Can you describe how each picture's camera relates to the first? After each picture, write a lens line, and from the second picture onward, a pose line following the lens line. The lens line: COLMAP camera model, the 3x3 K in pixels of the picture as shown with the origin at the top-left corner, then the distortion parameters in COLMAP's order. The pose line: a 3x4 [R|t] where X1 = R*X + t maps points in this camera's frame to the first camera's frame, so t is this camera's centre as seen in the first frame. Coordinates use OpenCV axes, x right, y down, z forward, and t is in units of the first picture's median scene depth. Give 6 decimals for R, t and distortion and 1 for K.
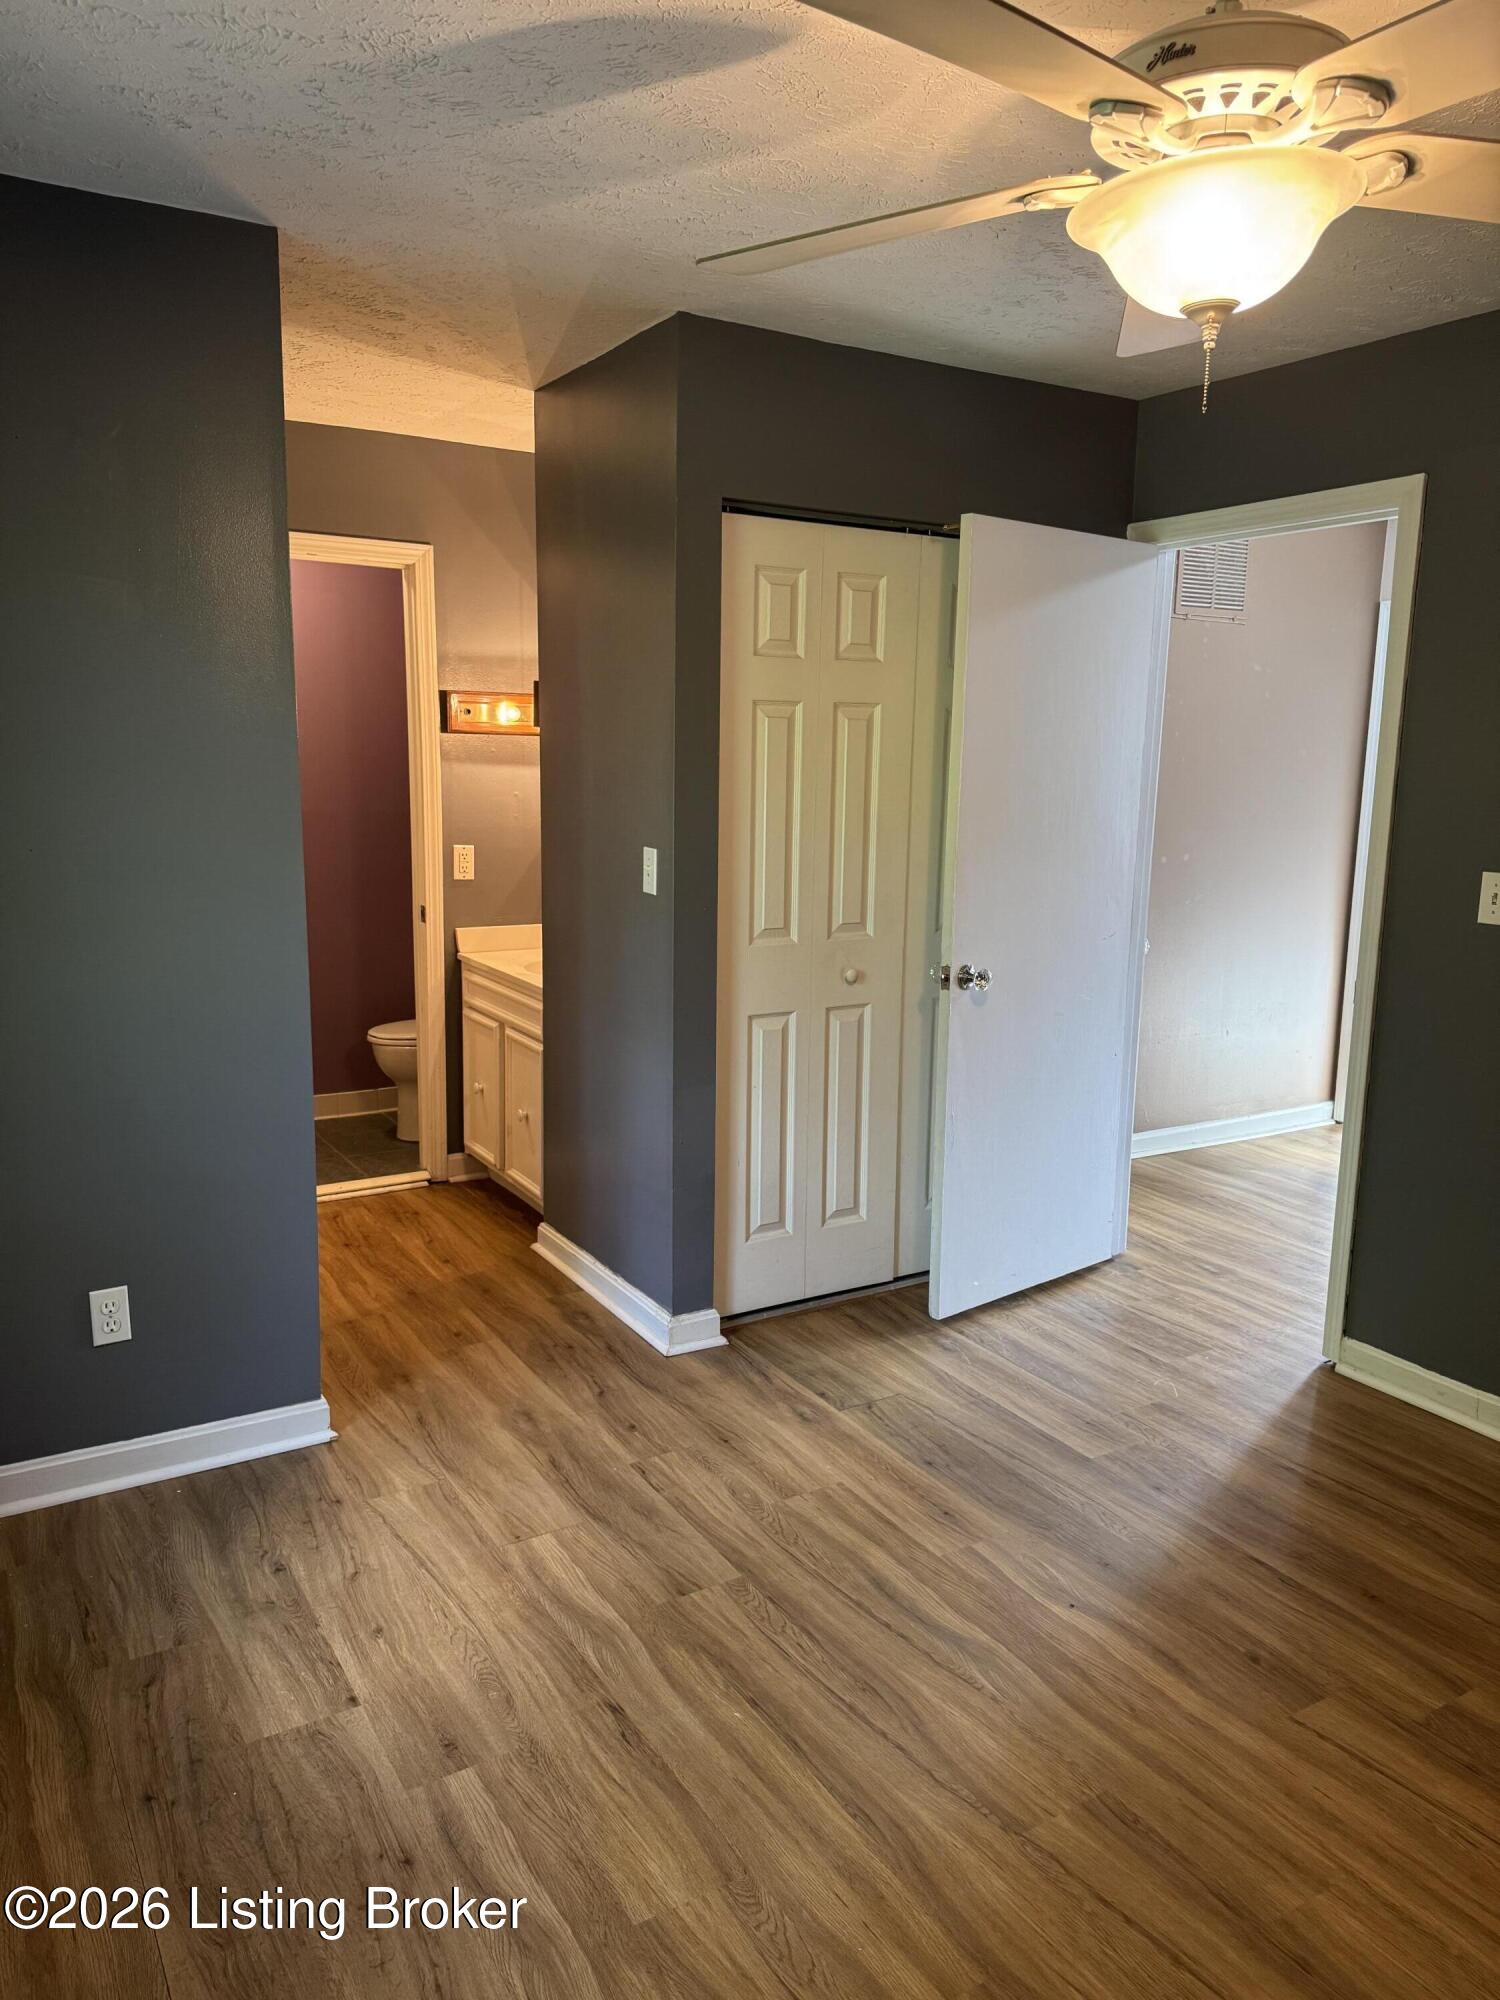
lens RADIAL K [[1423.7, 0, 749.6], [0, 1423.7, 993.3], [0, 0, 1]] dist [-0.004915, -0.005758]
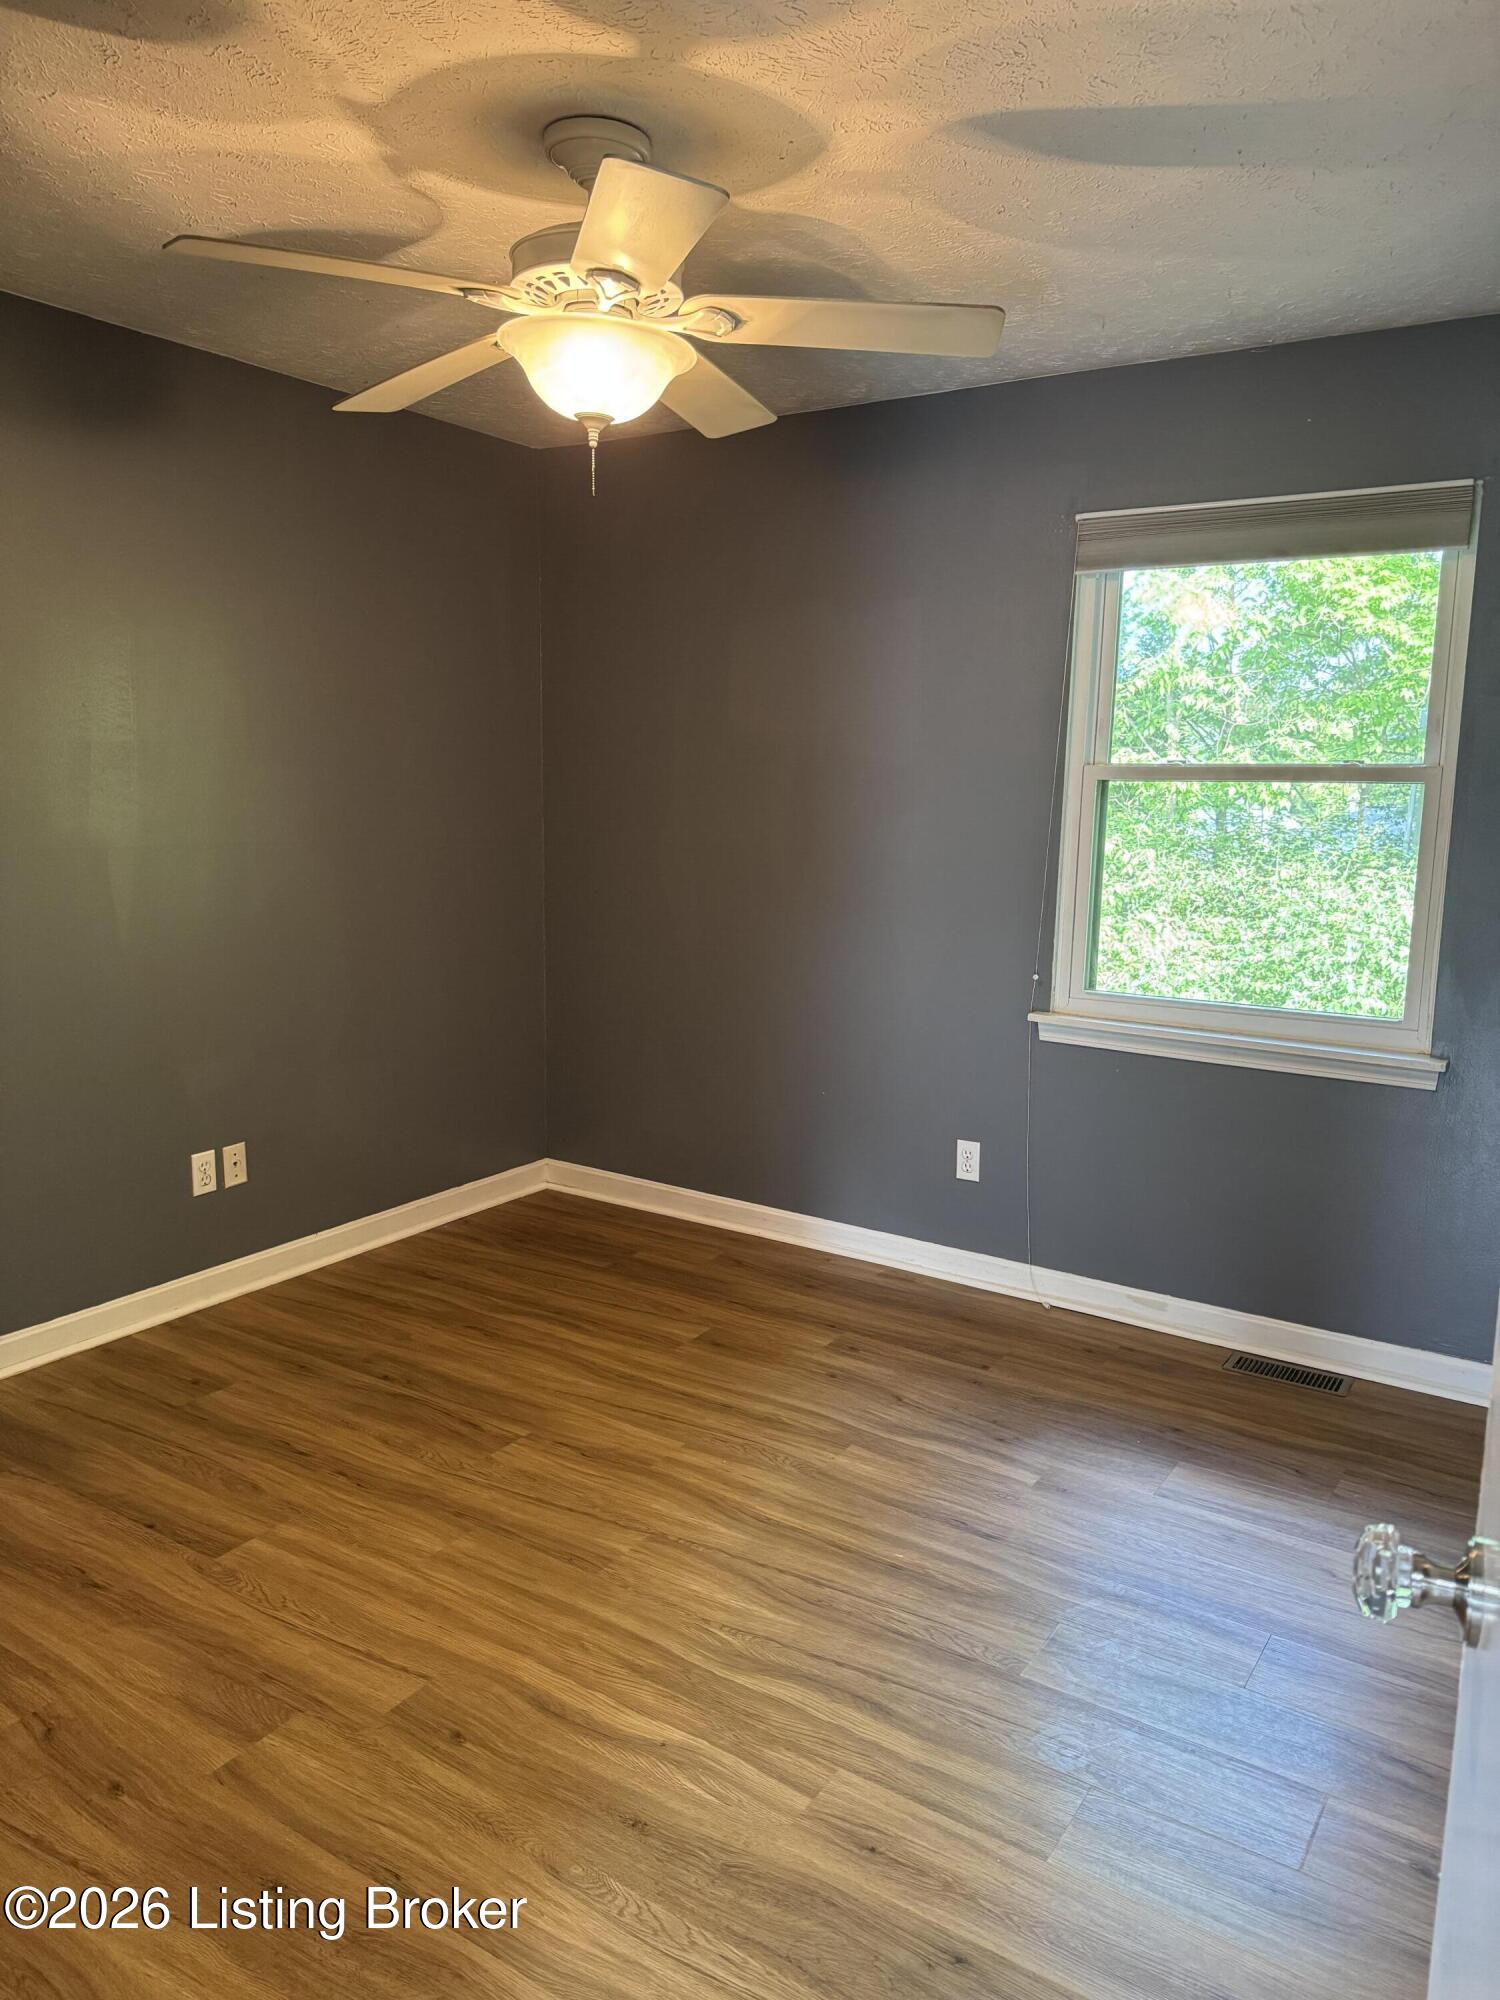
lens RADIAL K [[1423.7, 0, 753.7], [0, 1423.7, 1003.9], [0, 0, 1]] dist [-0.004915, -0.005758]
pose [[-0.904373, 0.030981, -0.425616, 0.620954], [-0.111002, 0.945951, 0.304721, -0.288480], [0.412053, 0.322826, -0.852054, 1.902570]]
